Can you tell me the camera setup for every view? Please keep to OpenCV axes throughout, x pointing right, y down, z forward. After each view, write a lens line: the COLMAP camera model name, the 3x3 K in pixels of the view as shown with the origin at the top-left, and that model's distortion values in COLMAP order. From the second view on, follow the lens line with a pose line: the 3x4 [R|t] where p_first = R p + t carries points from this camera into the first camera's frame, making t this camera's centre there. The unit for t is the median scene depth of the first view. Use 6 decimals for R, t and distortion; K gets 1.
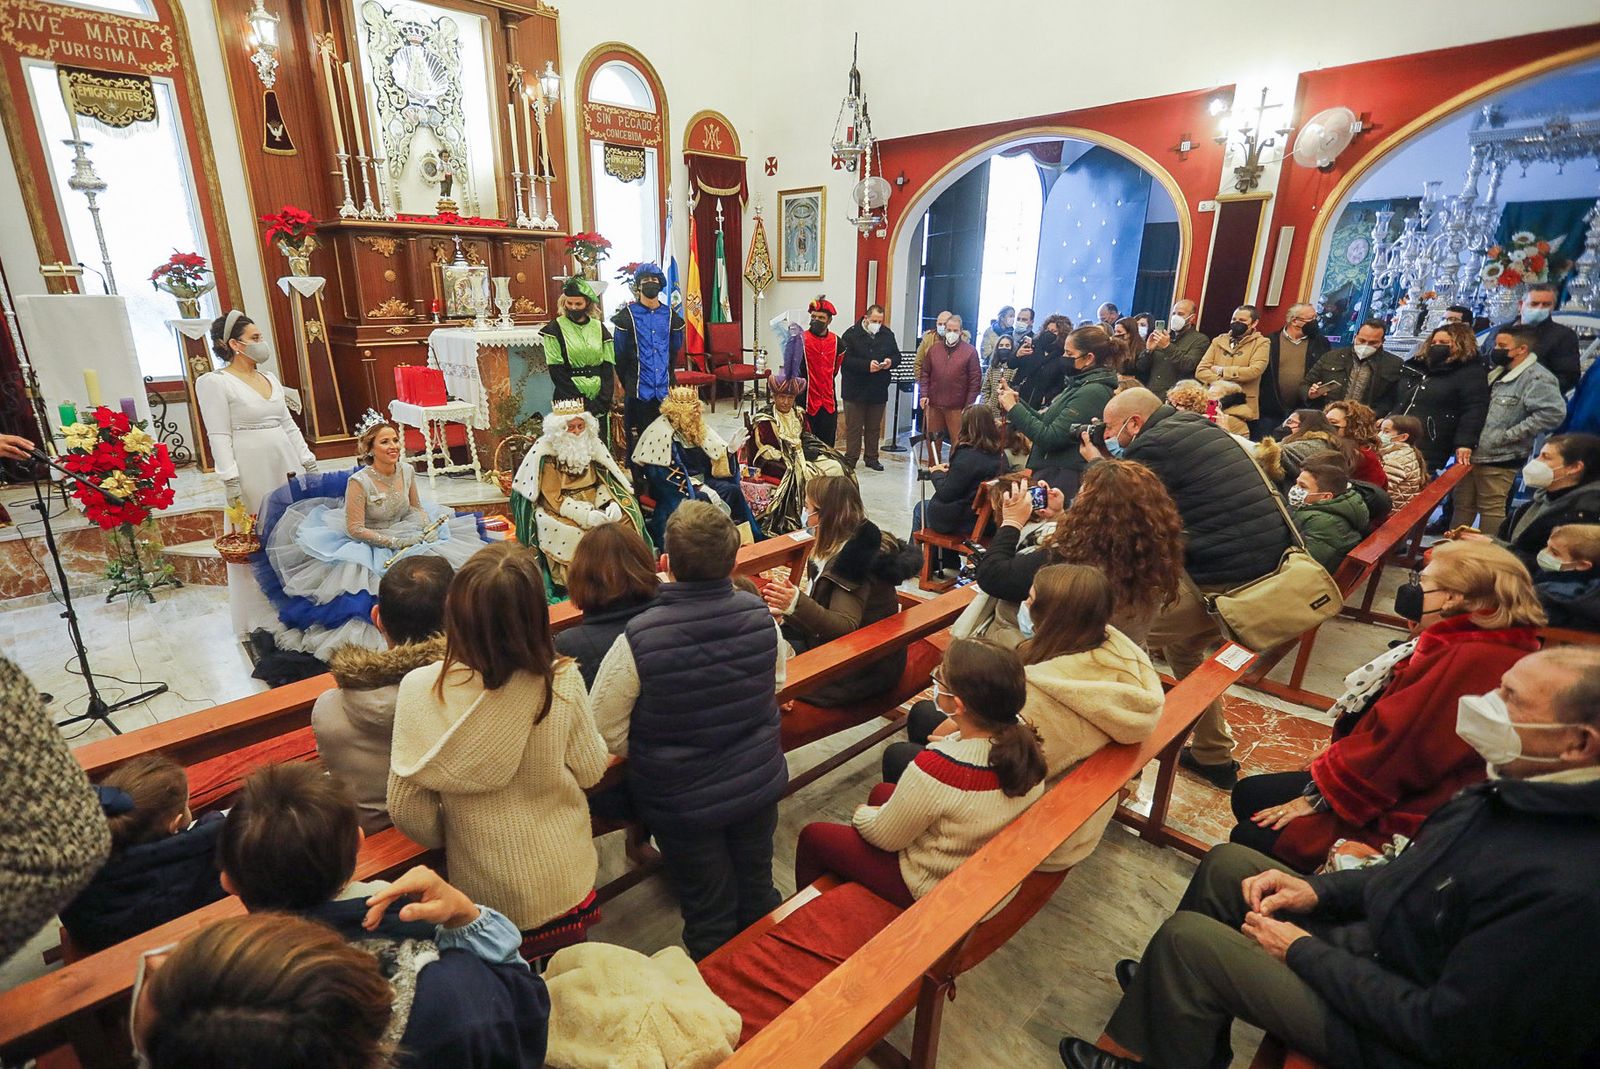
lens RADIAL K [[783.0, 0, 796.3], [0, 783.0, 537.2], [0, 0, 1]] dist [0.004348, 0.001580]
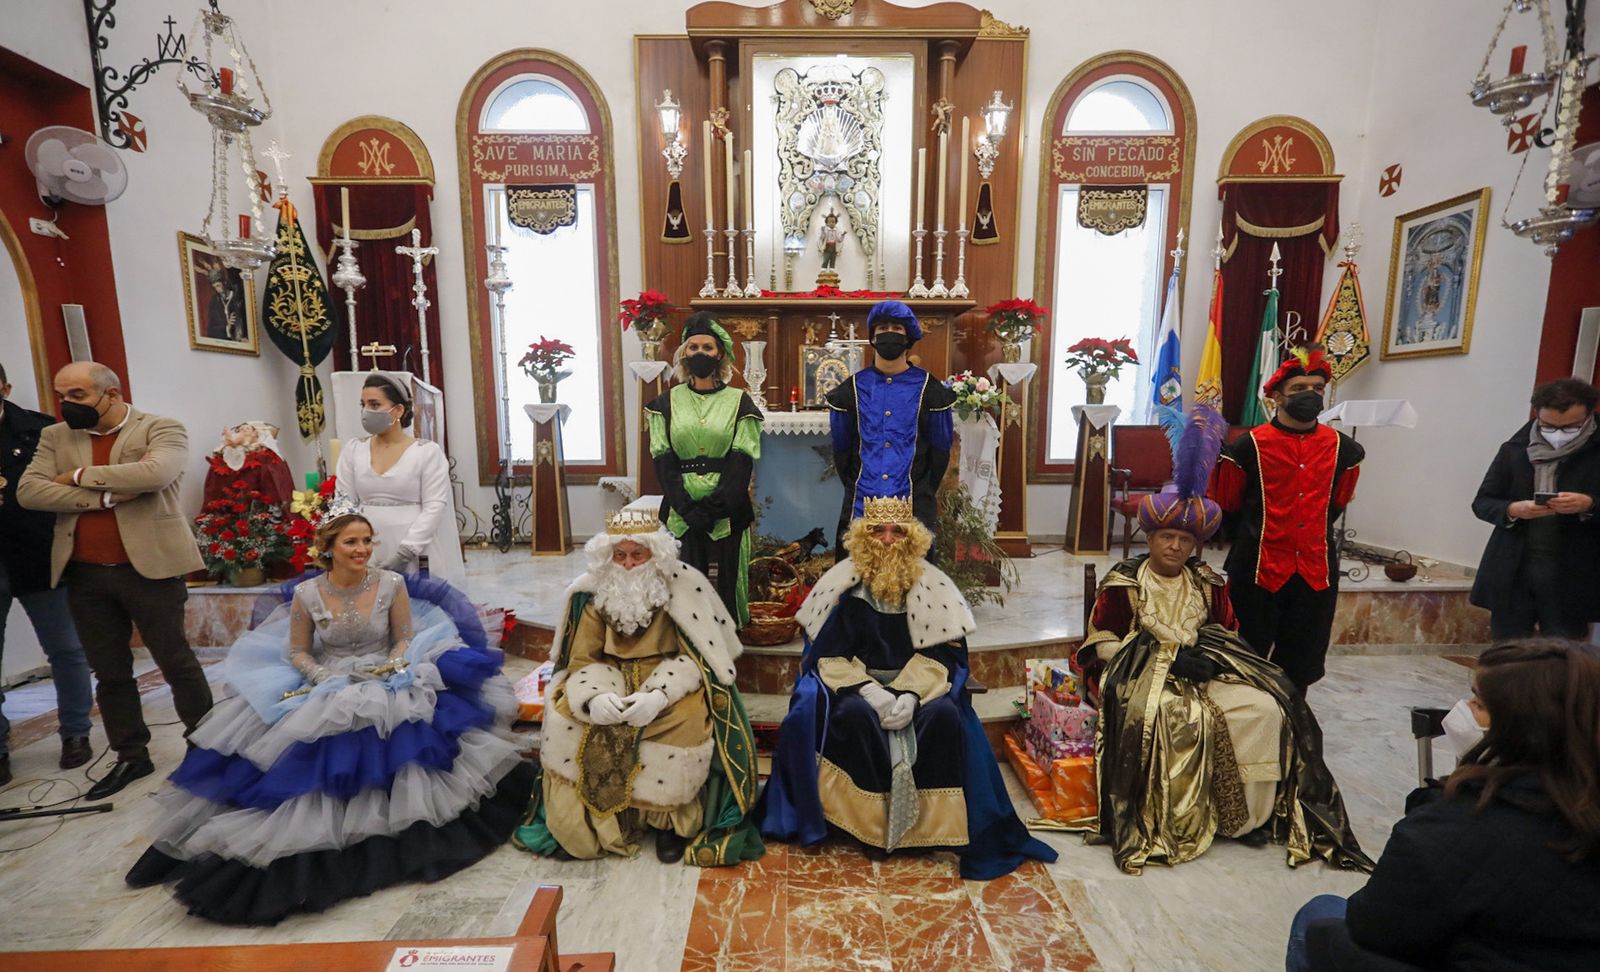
lens RADIAL K [[798.9, 0, 780.5], [0, 798.9, 531.1], [0, 0, 1]] dist [0.006456, 0.001009]
pose [[0.705478, 0.102116, -0.701337, 0.147409], [-0.210281, 0.975165, -0.069537, -0.091332], [0.676818, 0.196535, 0.709430, 0.419992]]
